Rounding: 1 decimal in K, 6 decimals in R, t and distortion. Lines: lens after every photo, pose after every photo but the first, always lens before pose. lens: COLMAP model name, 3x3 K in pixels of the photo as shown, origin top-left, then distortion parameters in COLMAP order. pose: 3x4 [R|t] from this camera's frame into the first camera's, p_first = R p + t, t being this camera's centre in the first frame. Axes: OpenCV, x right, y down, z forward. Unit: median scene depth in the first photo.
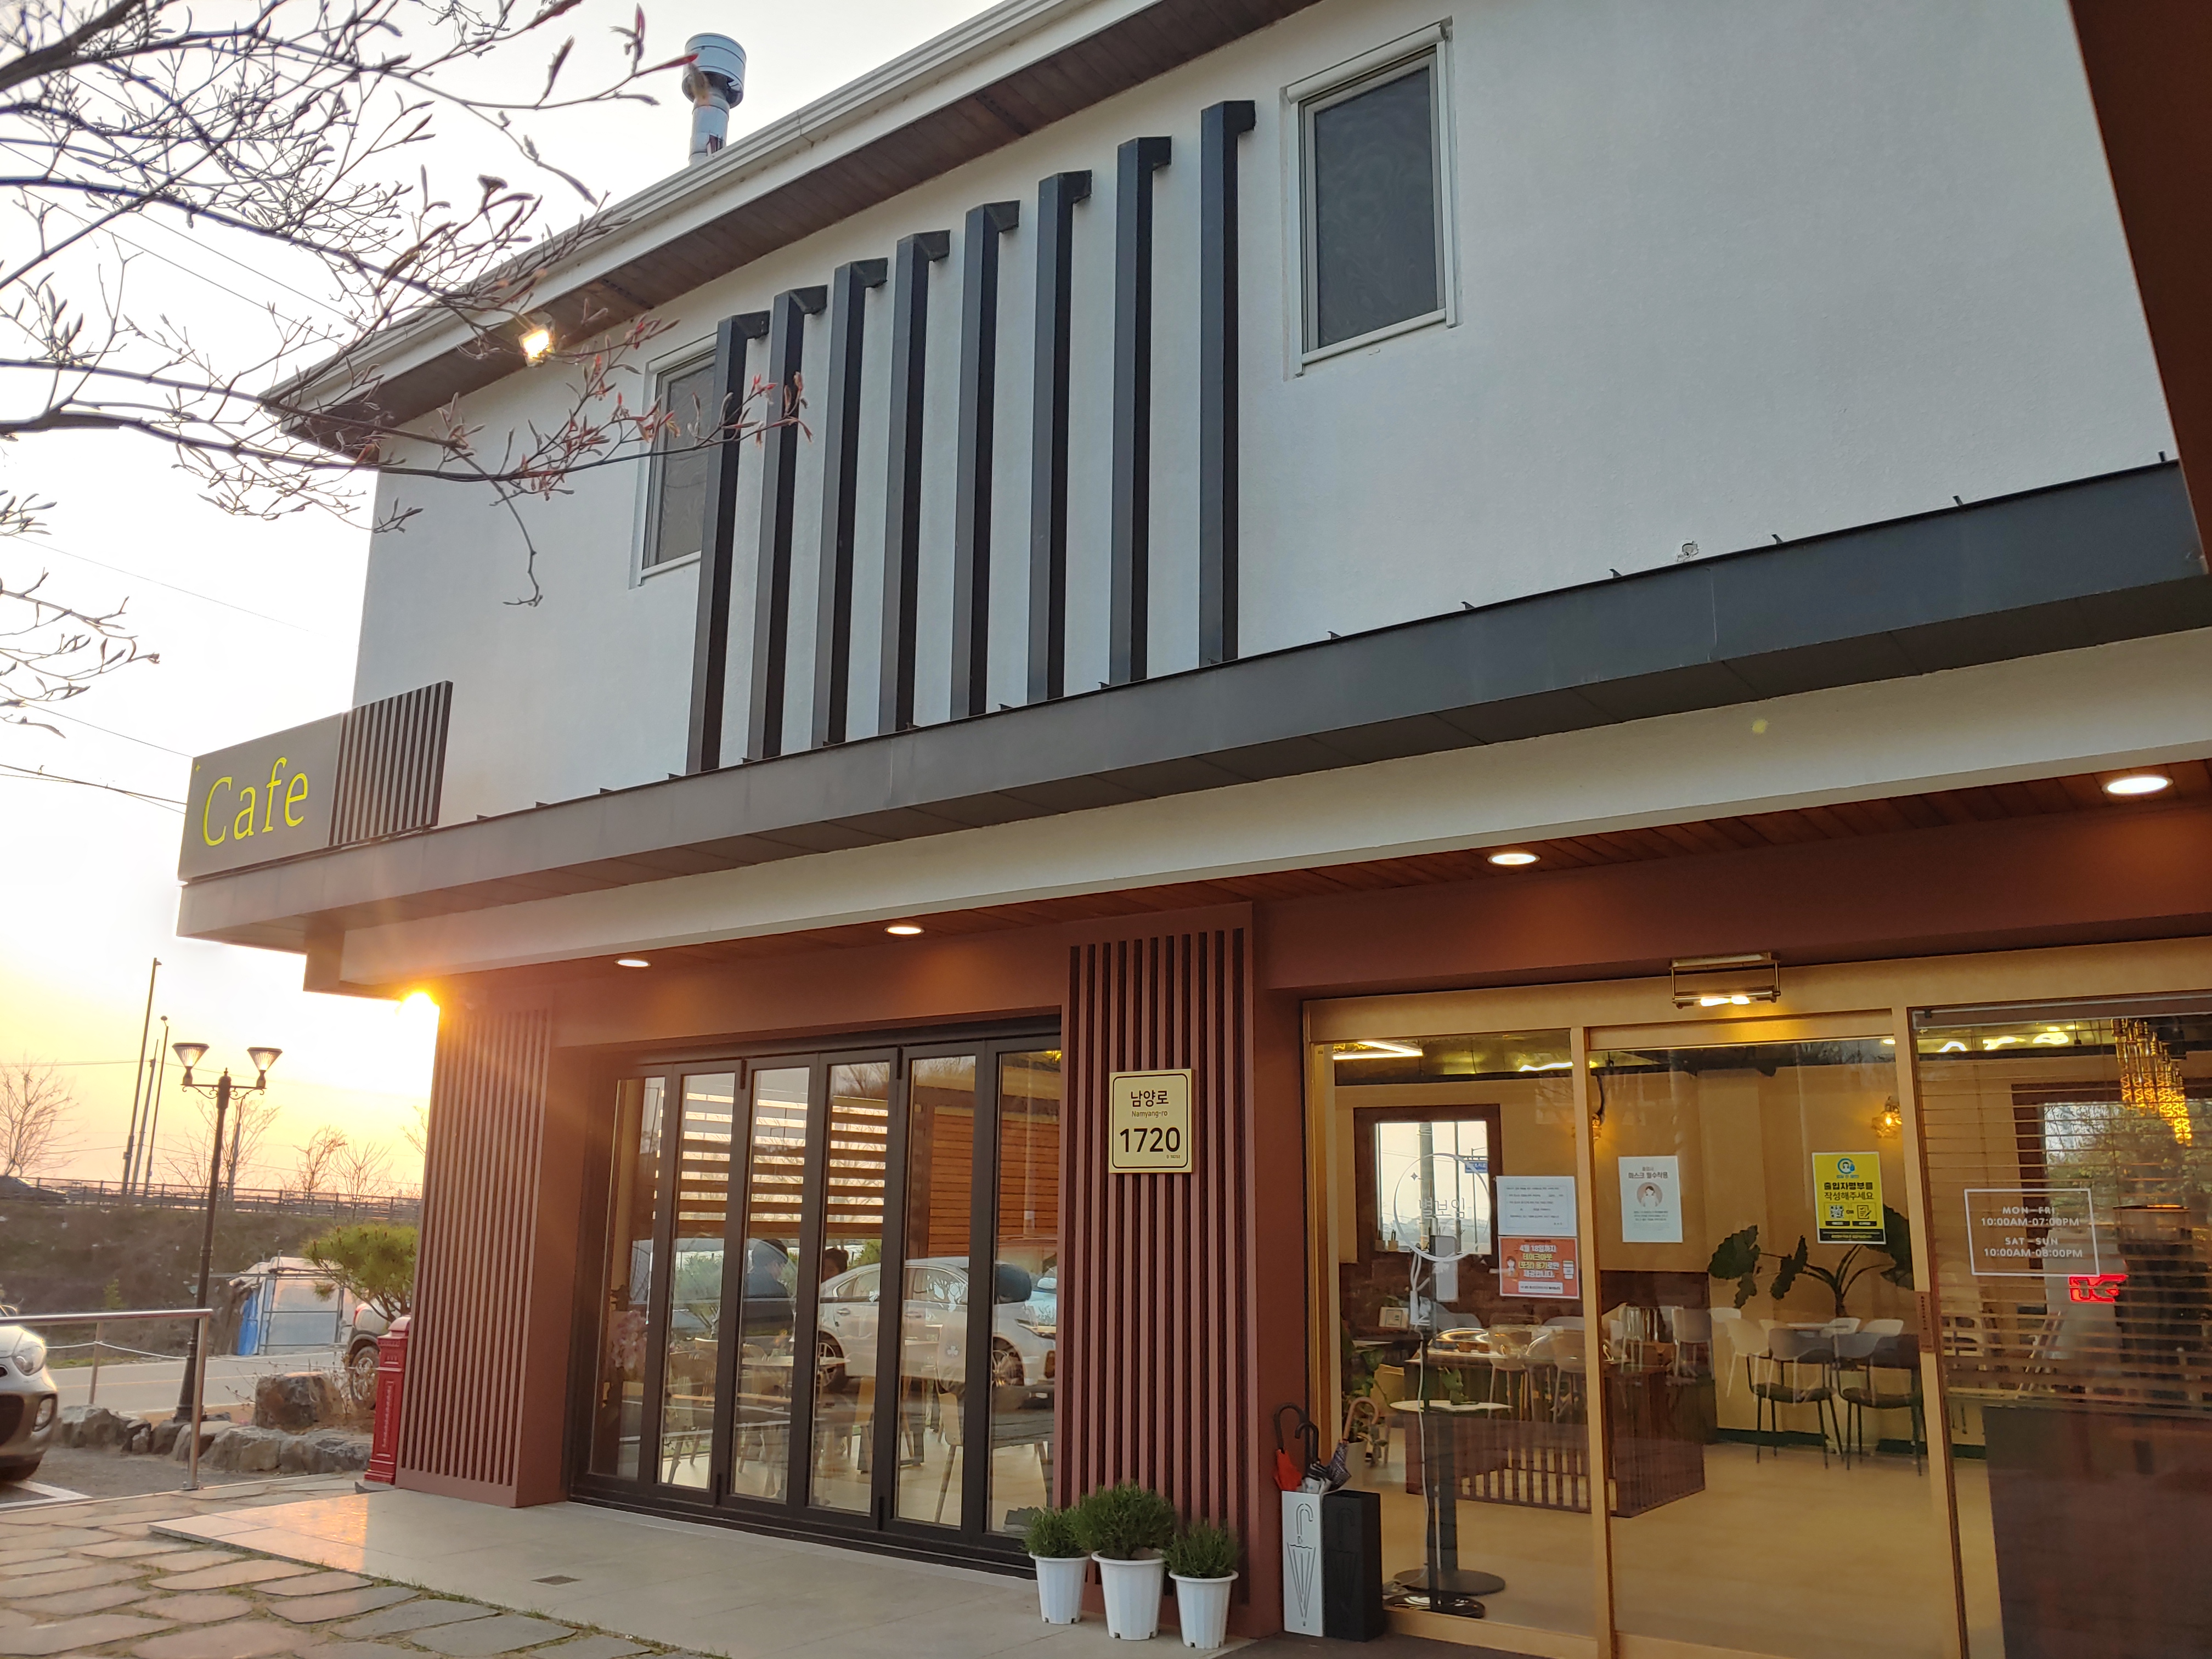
lens RADIAL K [[1709.5, 0, 1111.6], [0, 1709.5, 844.5], [0, 0, 1]] dist [-0.007570, -0.005442]
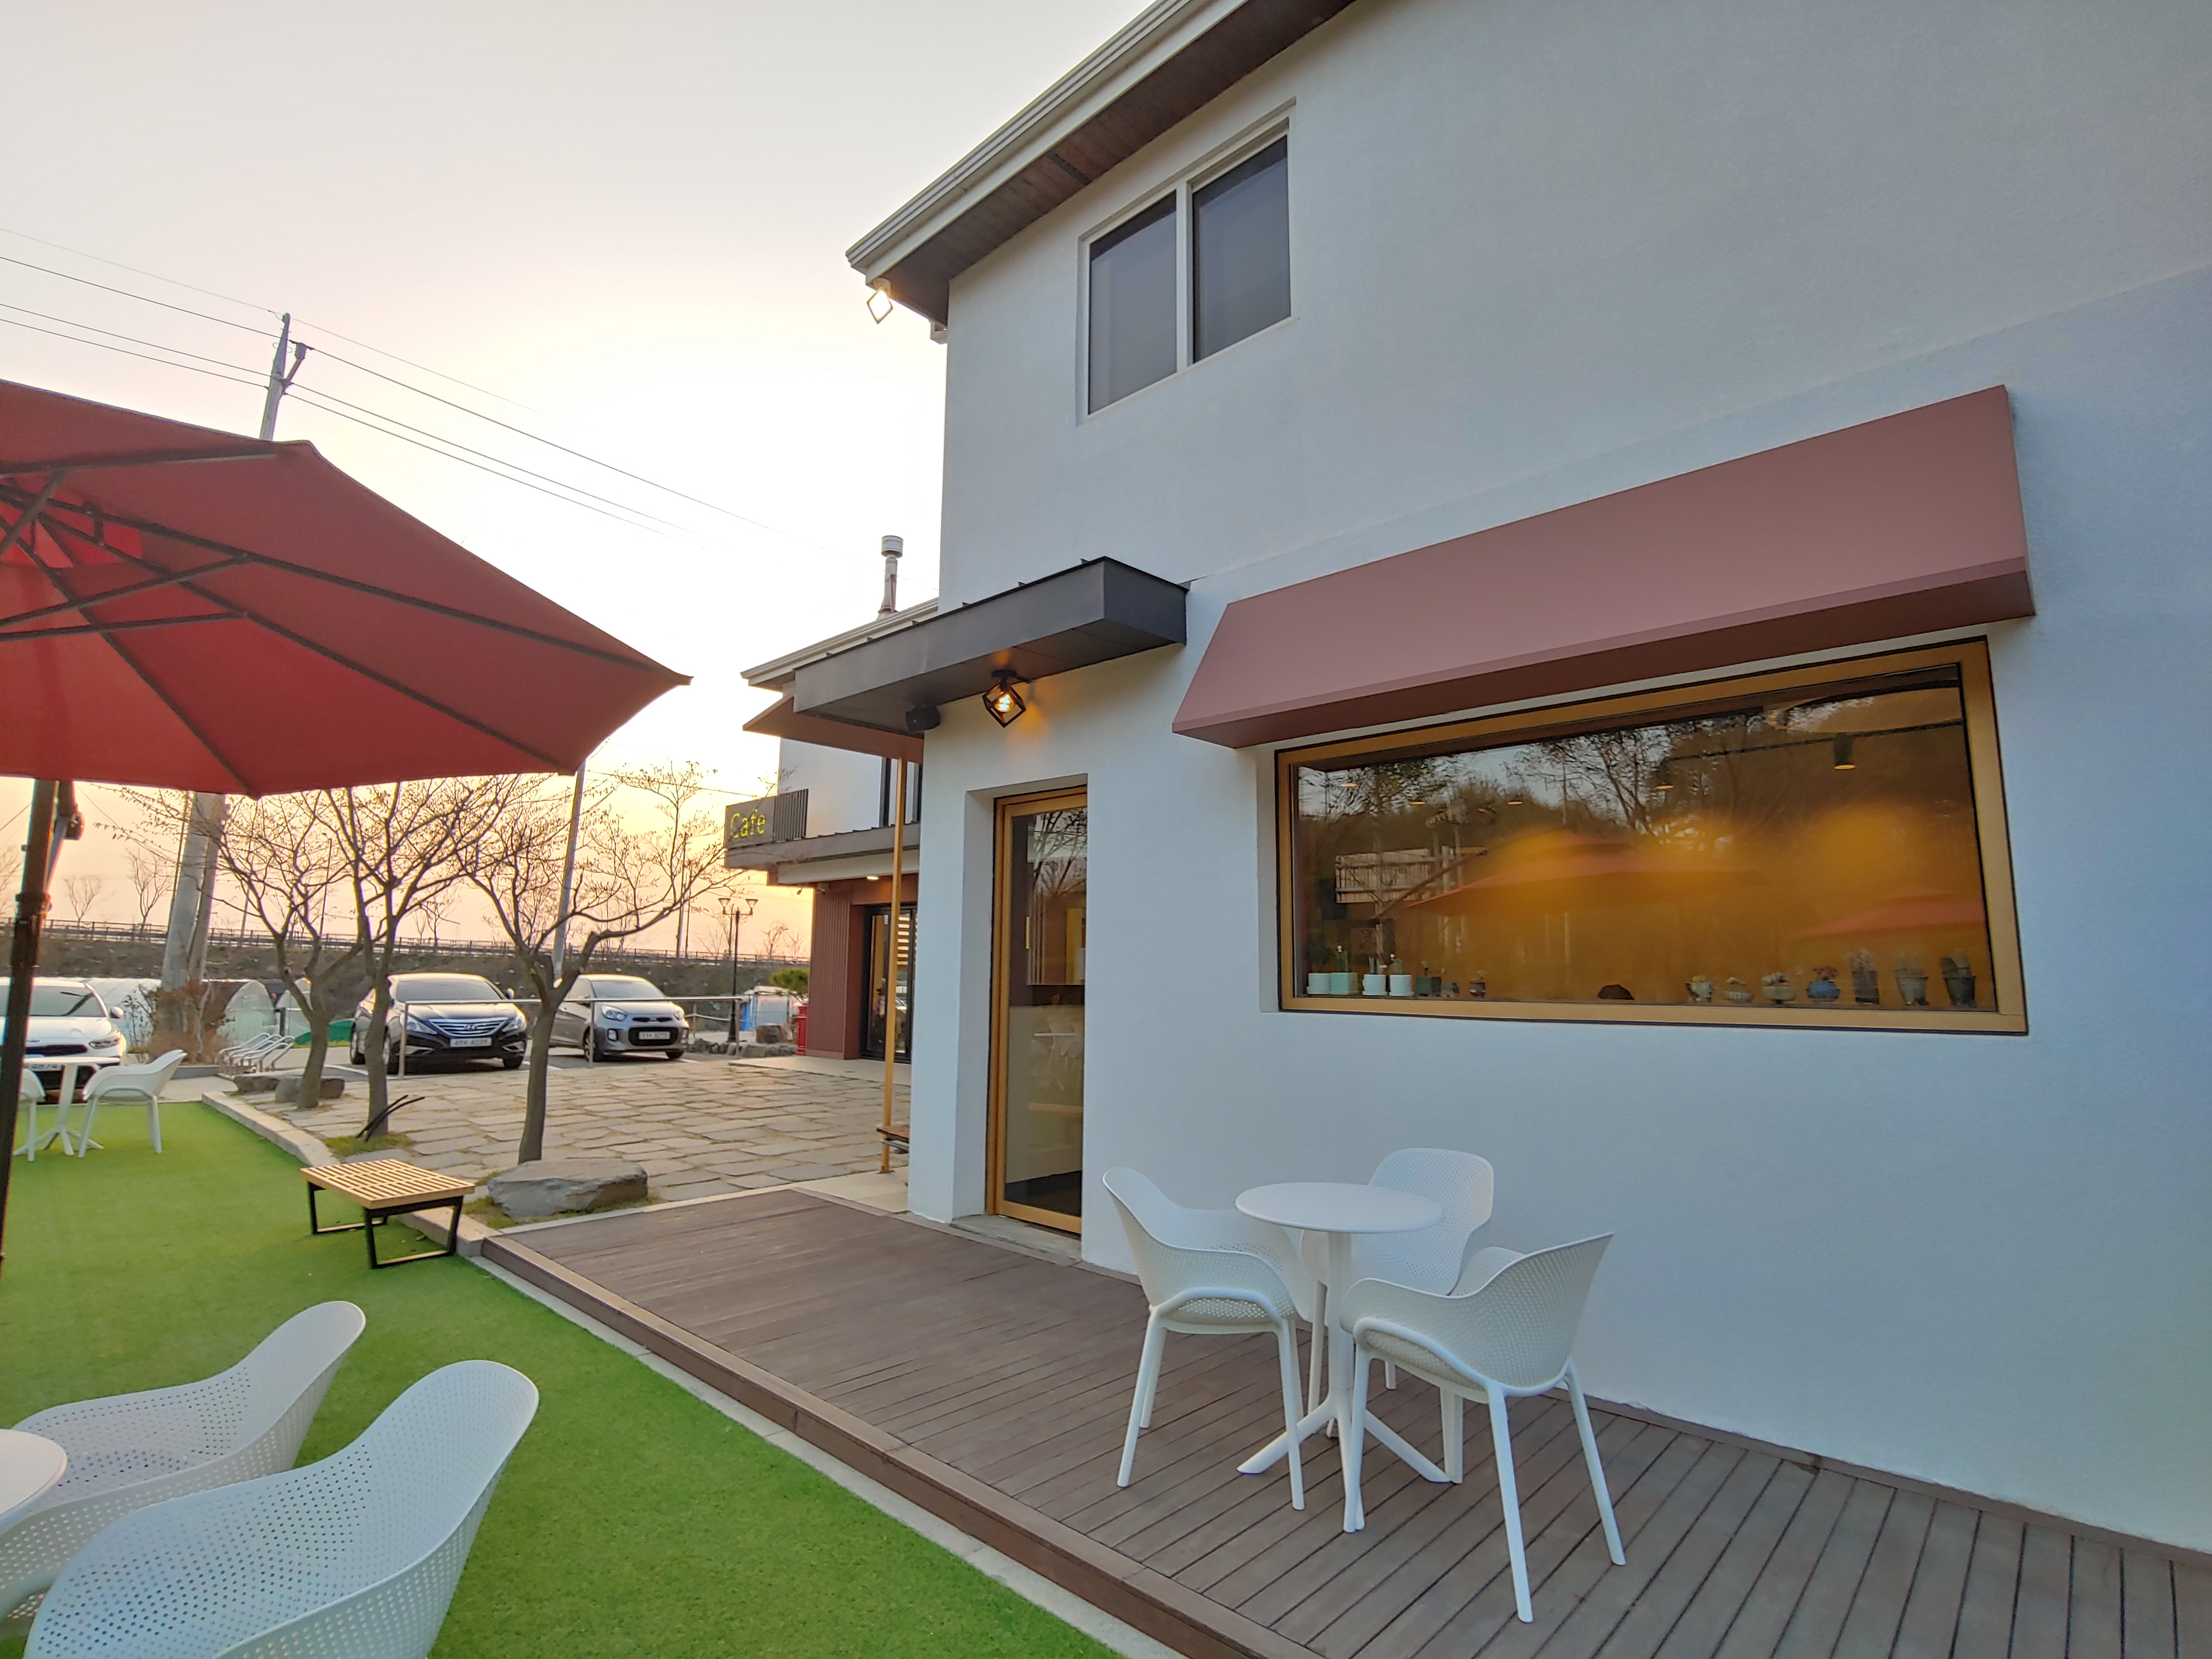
lens RADIAL K [[1068.5, 0, 1111.7], [0, 1068.5, 816.5], [0, 0, 1]] dist [-0.011794, 0.000440]
pose [[0.992270, -0.019856, -0.122501, 0.325934], [0.028711, 0.997067, 0.070946, -0.141926], [0.120733, -0.073915, 0.989929, -0.701162]]
